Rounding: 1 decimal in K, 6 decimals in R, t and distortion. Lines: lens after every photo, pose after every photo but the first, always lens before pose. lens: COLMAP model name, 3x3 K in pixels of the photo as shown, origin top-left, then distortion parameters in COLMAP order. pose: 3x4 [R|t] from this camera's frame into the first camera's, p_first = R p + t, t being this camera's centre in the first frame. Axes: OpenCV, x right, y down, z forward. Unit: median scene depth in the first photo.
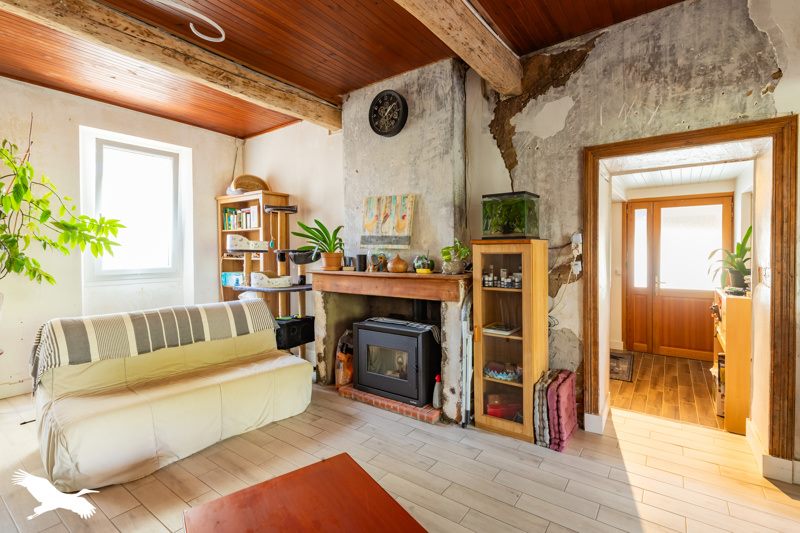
lens RADIAL K [[366.3, 0, 404.7], [0, 366.3, 260.2], [0, 0, 1]] dist [0.002197, -0.000458]
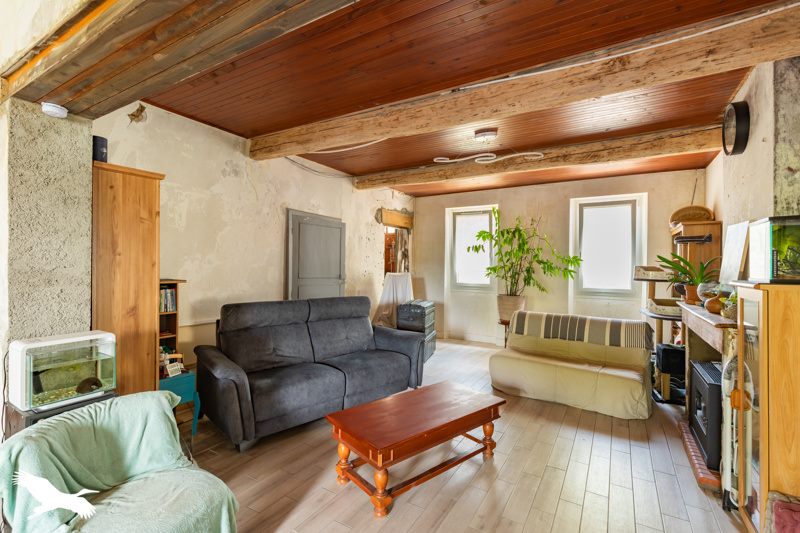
lens RADIAL K [[366.3, 0, 403.4], [0, 366.3, 262.4], [0, 0, 1]] dist [0.002197, -0.000458]
pose [[0.066760, -0.002772, -0.997765, 0.824055], [-0.039361, 0.999210, -0.005410, -0.053030], [0.996992, 0.039635, 0.066598, 0.188972]]
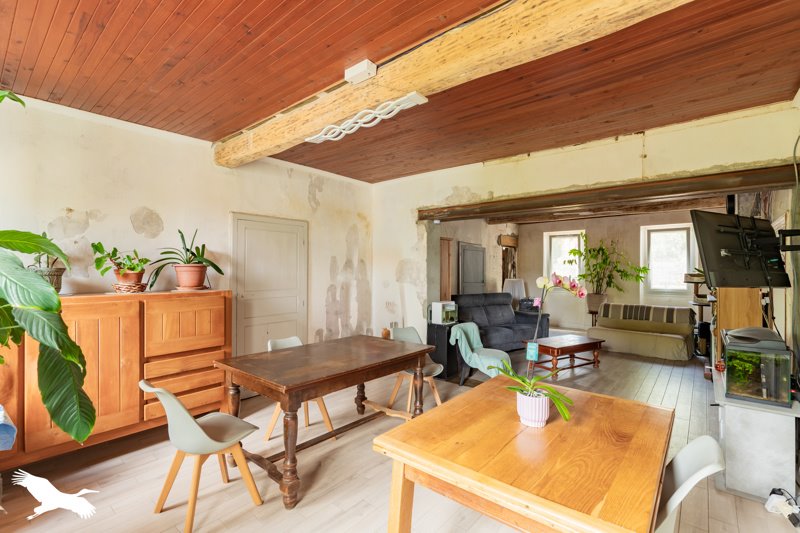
lens RADIAL K [[366.3, 0, 400.7], [0, 366.3, 269.5], [0, 0, 1]] dist [0.002197, -0.000458]
pose [[-0.096244, -0.000471, -0.995358, 1.891115], [-0.029452, 0.999563, 0.002375, -0.061817], [0.994922, 0.029544, -0.096216, -0.347550]]
